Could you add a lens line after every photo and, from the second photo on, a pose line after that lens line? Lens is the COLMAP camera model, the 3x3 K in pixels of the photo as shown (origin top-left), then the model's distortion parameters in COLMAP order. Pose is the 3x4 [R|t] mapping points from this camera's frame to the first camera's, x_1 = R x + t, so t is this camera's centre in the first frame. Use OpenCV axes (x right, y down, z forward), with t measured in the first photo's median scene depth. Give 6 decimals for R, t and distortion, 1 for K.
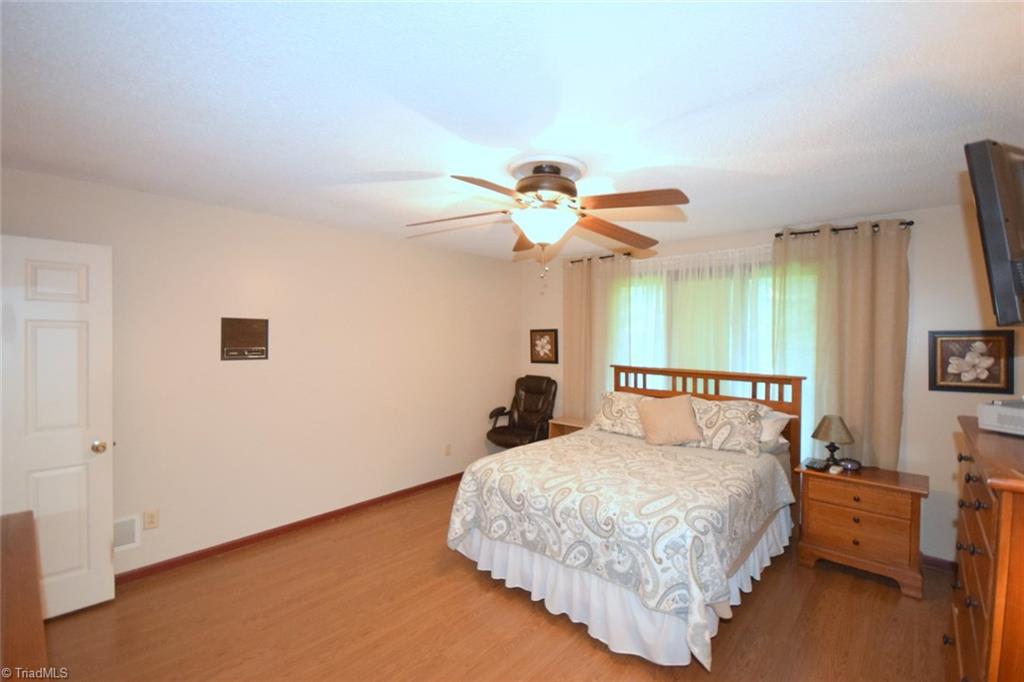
lens RADIAL K [[452.3, 0, 516.8], [0, 452.3, 341.0], [0, 0, 1]] dist [-0.007876, 0.000395]
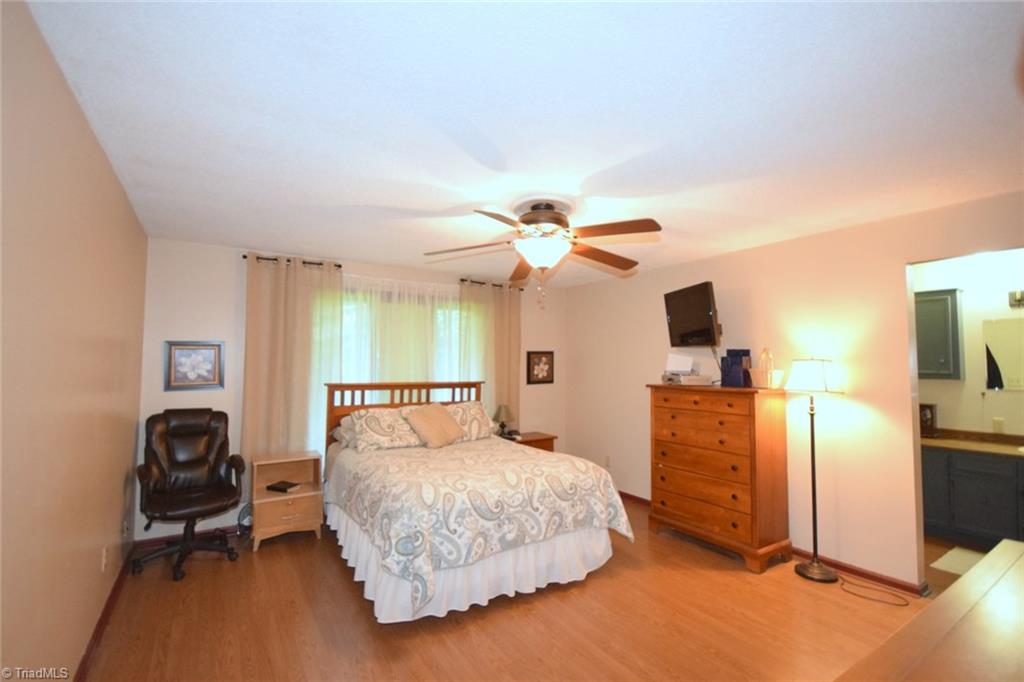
lens RADIAL K [[452.3, 0, 517.2], [0, 452.3, 337.9], [0, 0, 1]] dist [-0.007876, 0.000395]
pose [[0.254444, 0.050052, 0.965791, -0.769731], [0.012385, 0.998409, -0.055005, 0.021645], [-0.967008, 0.025957, 0.253420, 0.537930]]
